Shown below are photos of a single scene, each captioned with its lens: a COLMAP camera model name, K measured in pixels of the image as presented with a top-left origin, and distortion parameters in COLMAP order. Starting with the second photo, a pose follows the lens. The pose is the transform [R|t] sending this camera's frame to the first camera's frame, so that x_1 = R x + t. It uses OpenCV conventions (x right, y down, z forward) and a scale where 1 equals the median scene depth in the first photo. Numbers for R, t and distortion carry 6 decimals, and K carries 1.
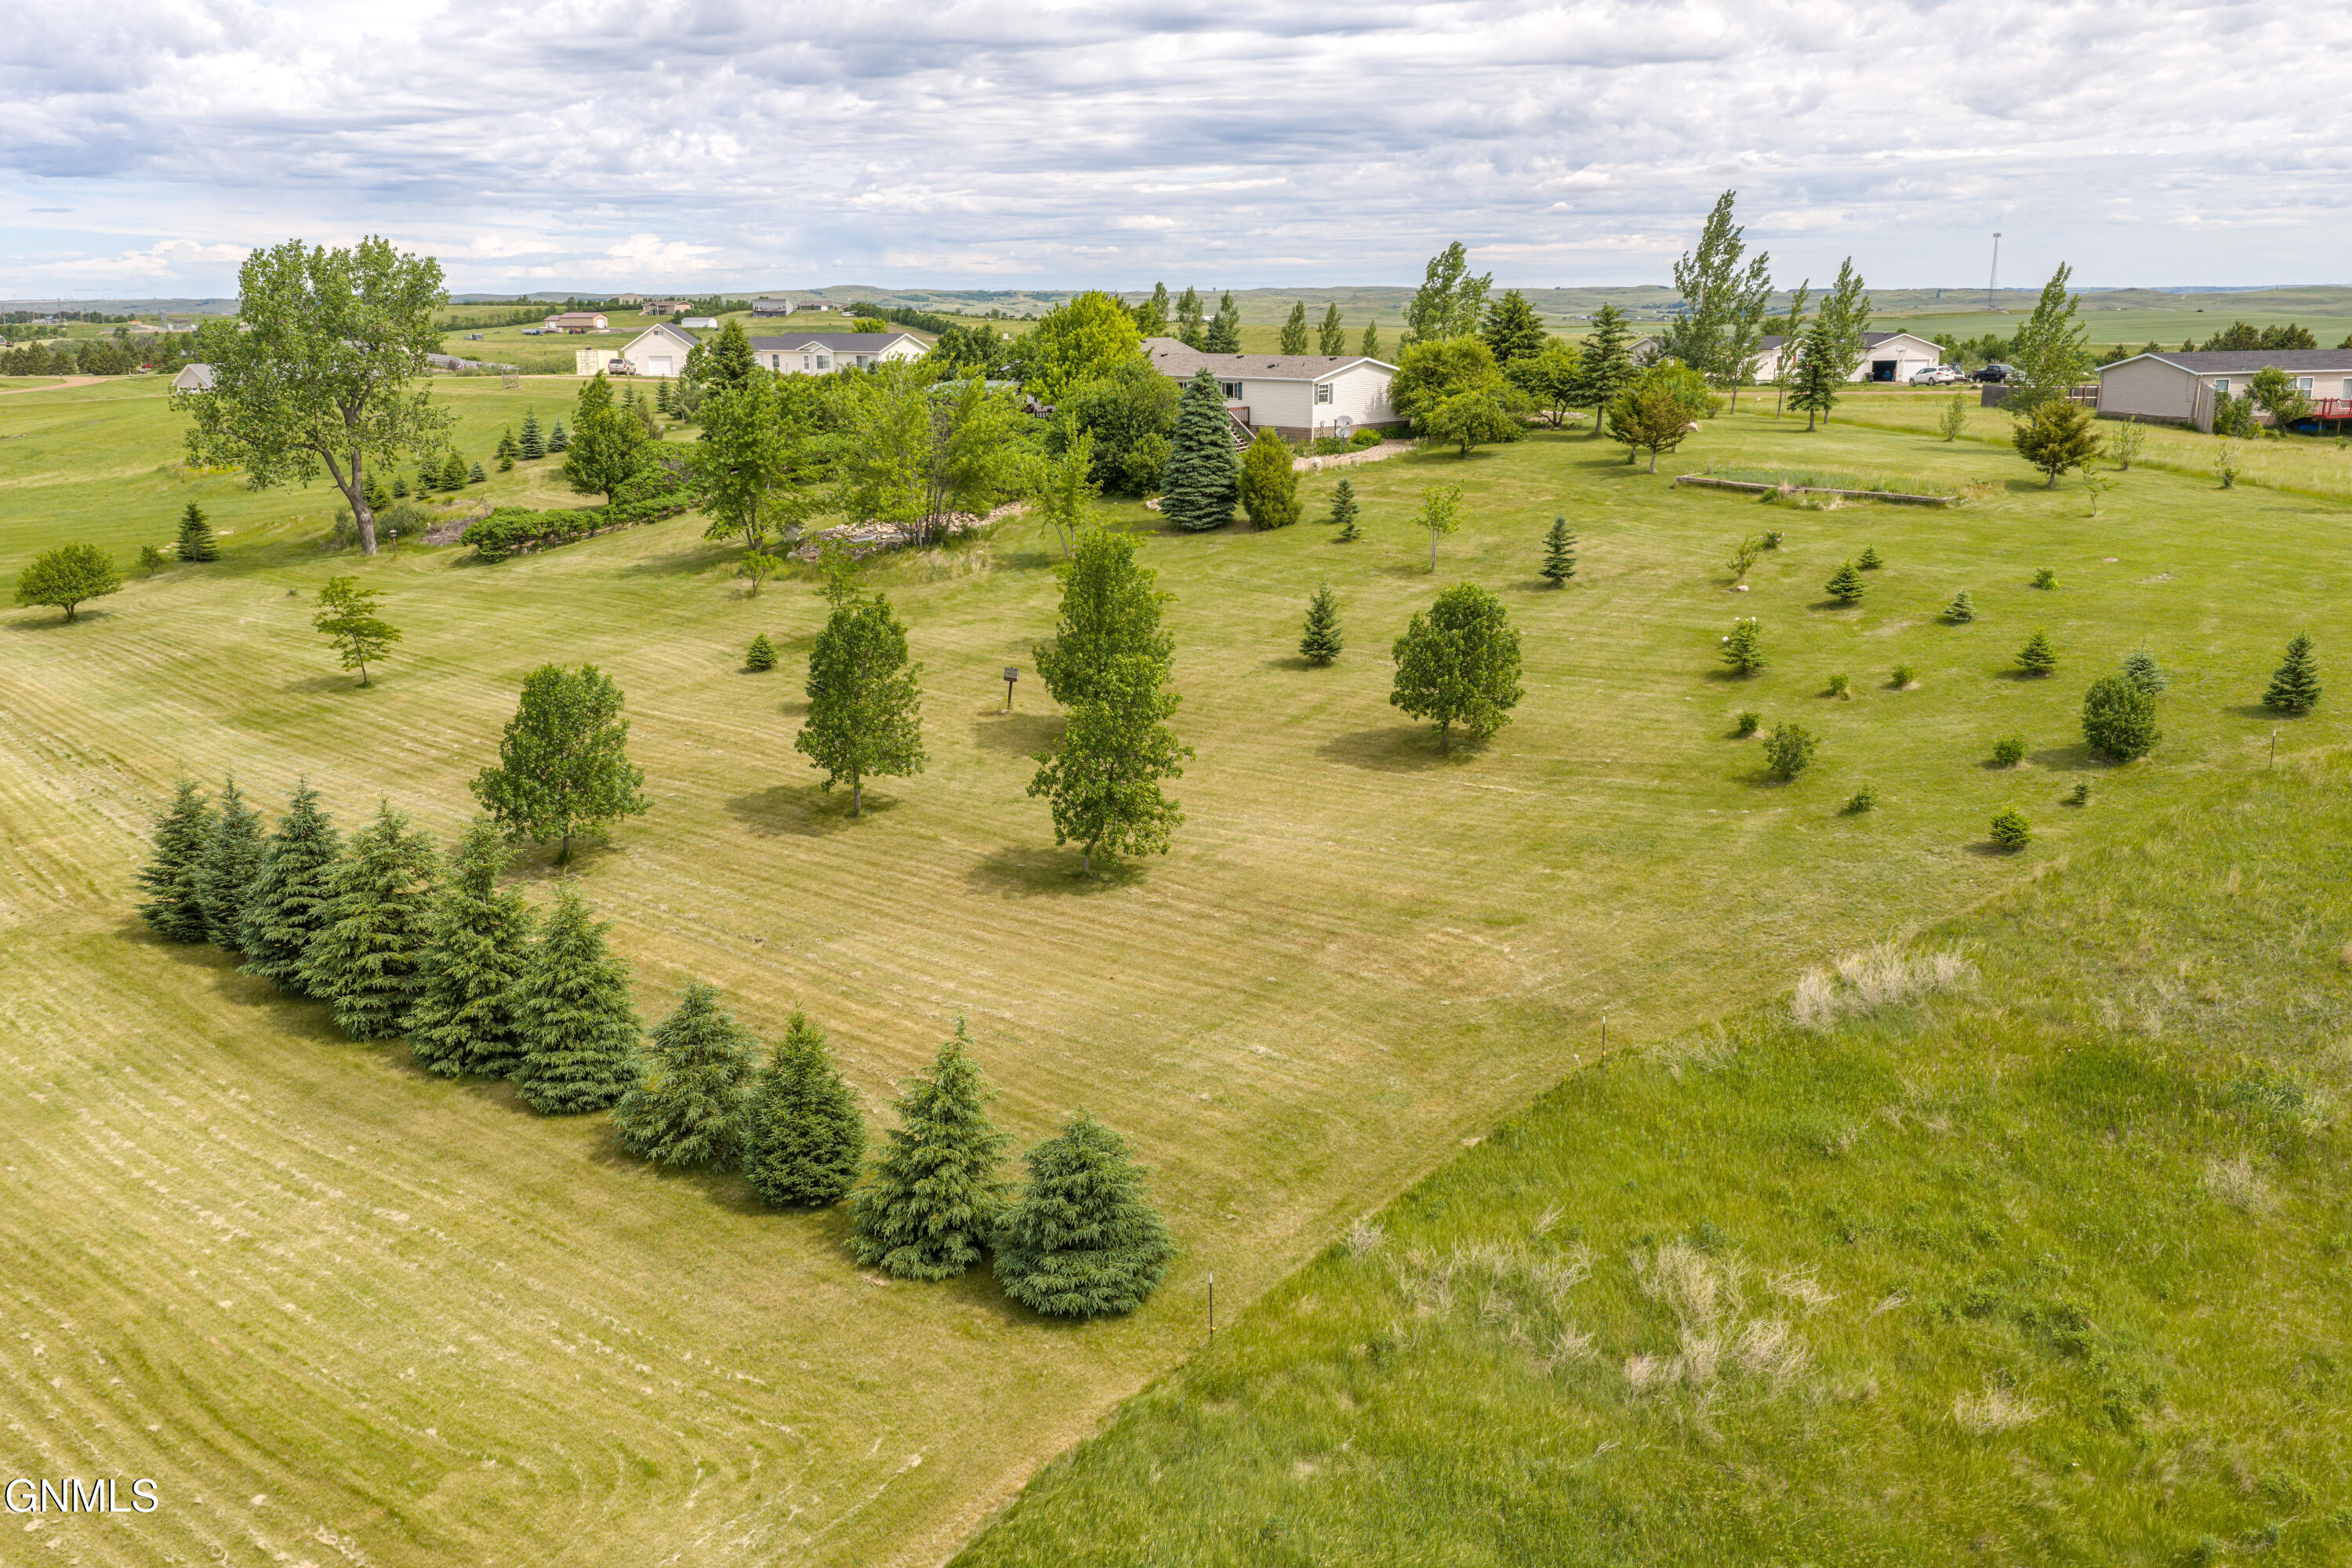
lens RADIAL K [[1975.7, 0, 1176.0], [0, 1975.7, 784.0], [0, 0, 1]] dist [0.016664, -0.029887]
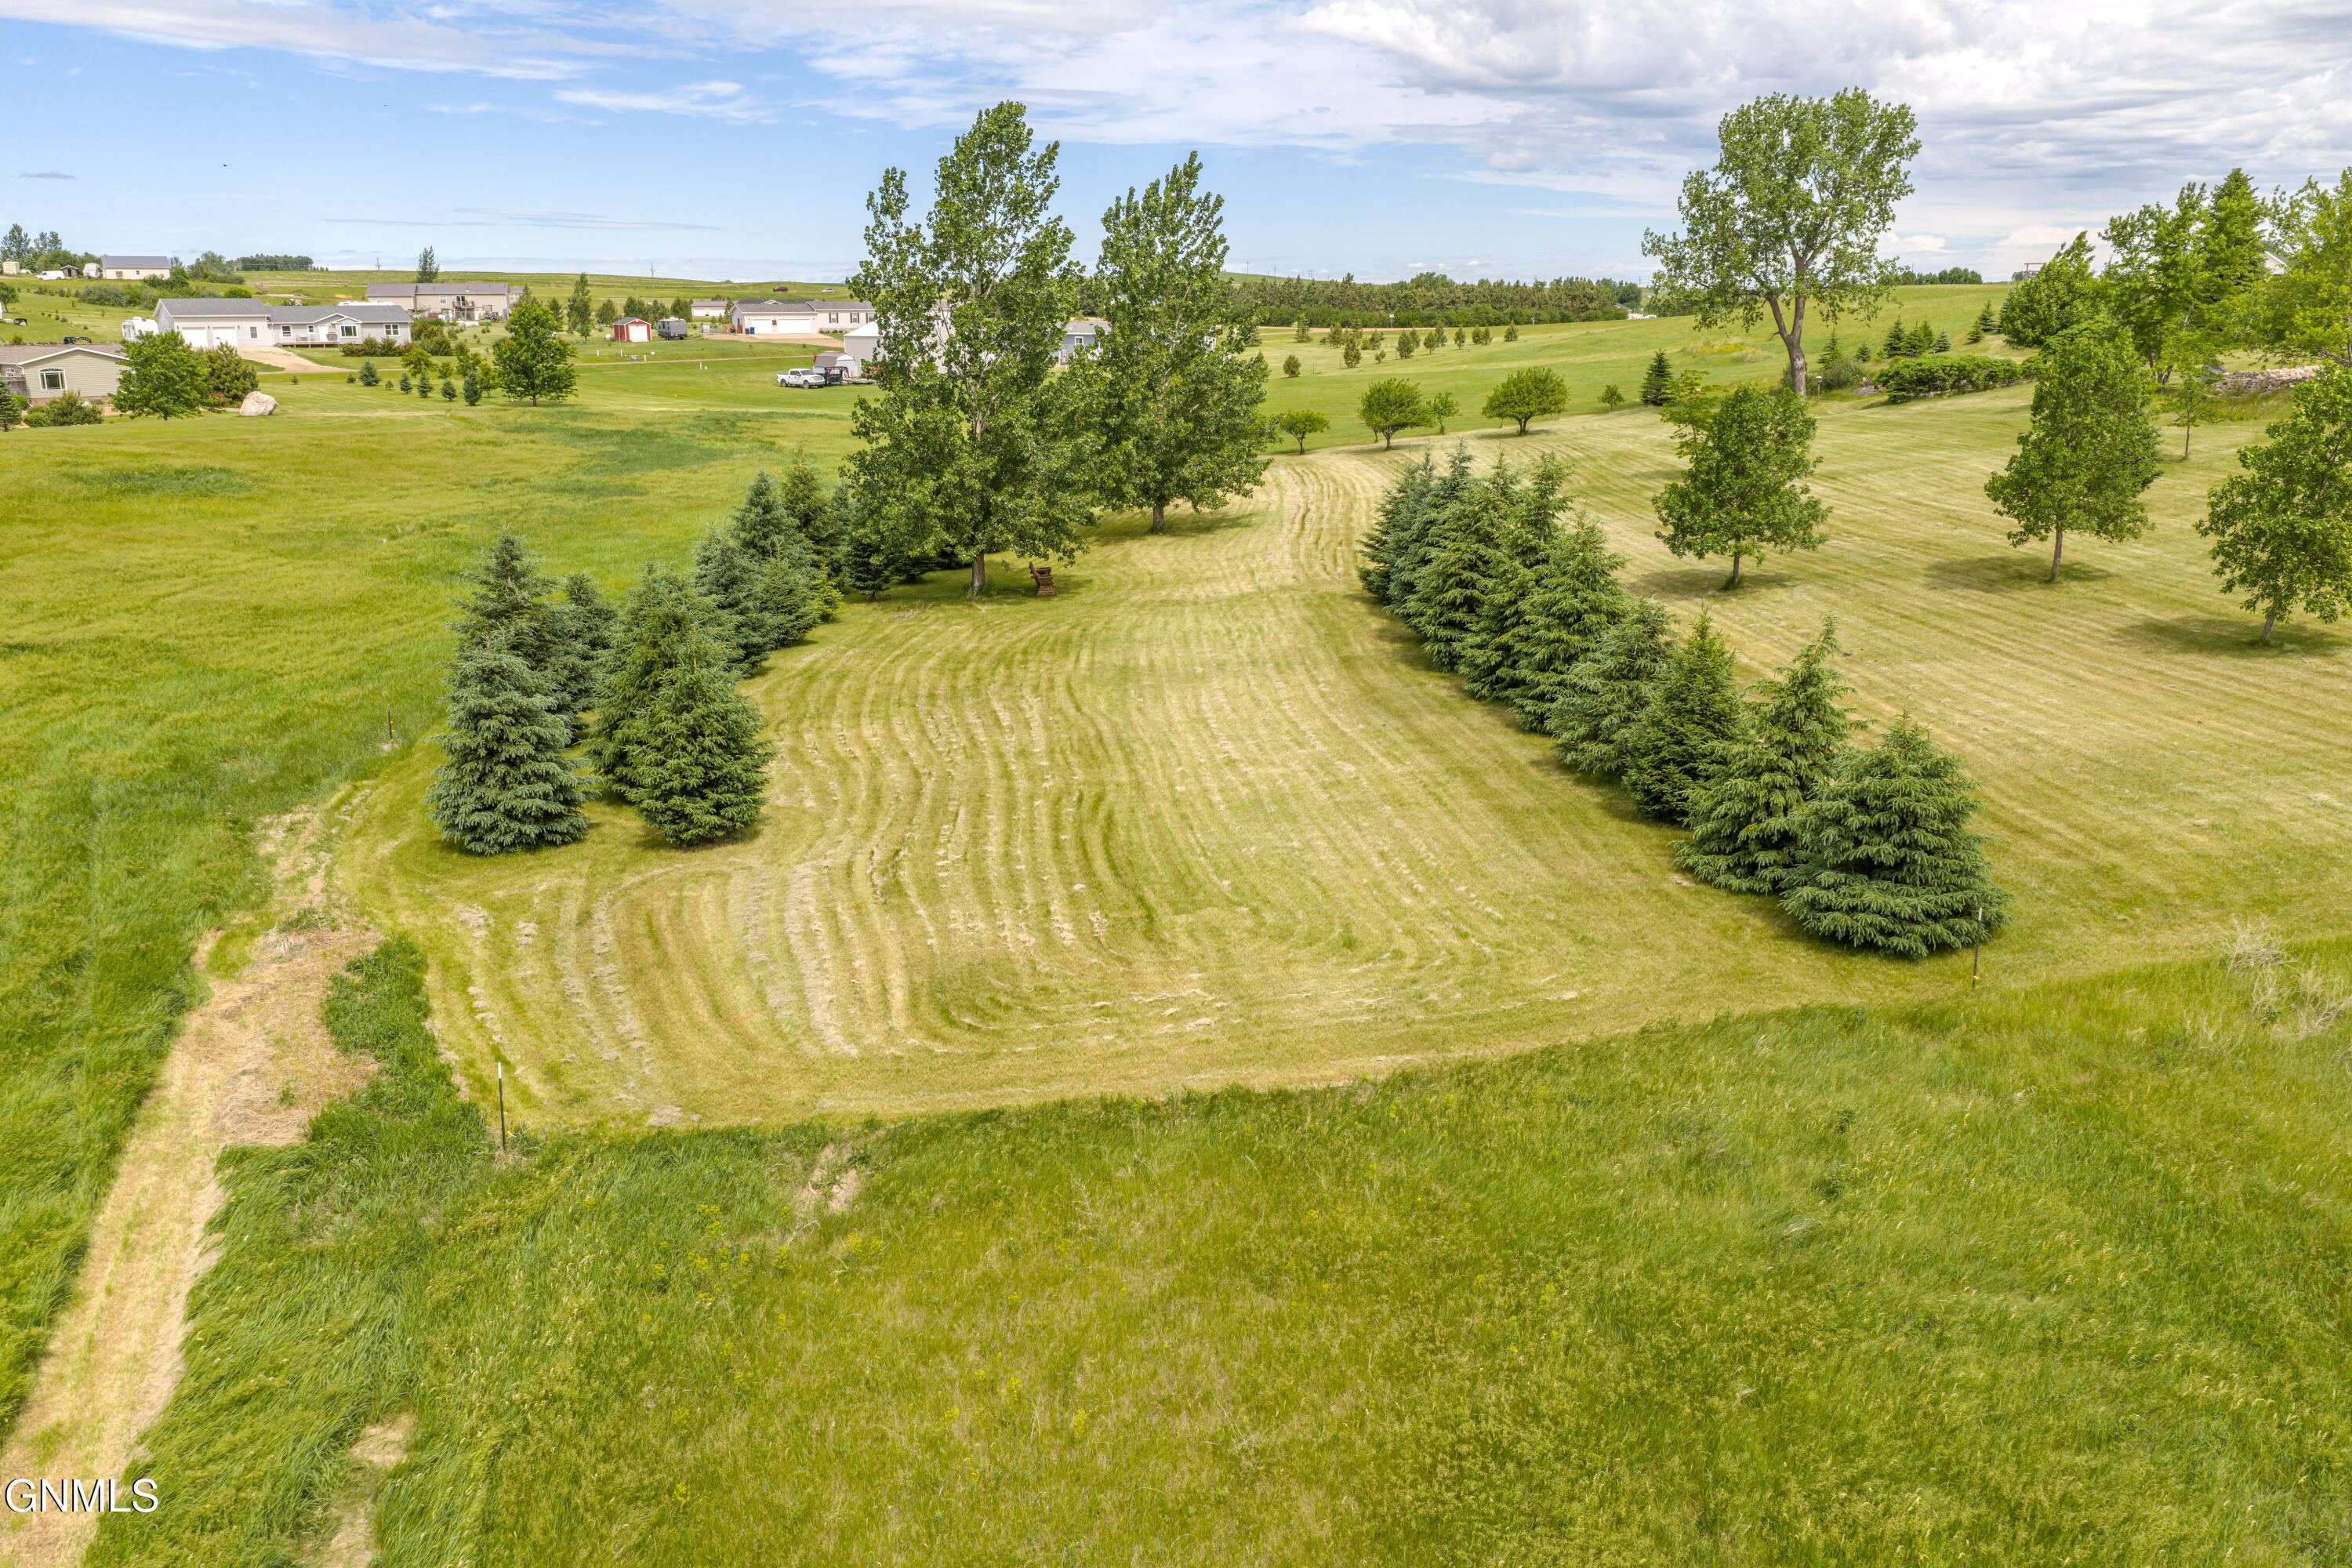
lens RADIAL K [[1942.2, 0, 1176.0], [0, 1942.2, 784.0], [0, 0, 1]] dist [-0.008379, -0.008623]
pose [[0.721462, 0.173644, -0.670328, 0.209325], [-0.155075, 0.983977, 0.087987, 0.121263], [0.674866, 0.040472, 0.736830, 0.123363]]
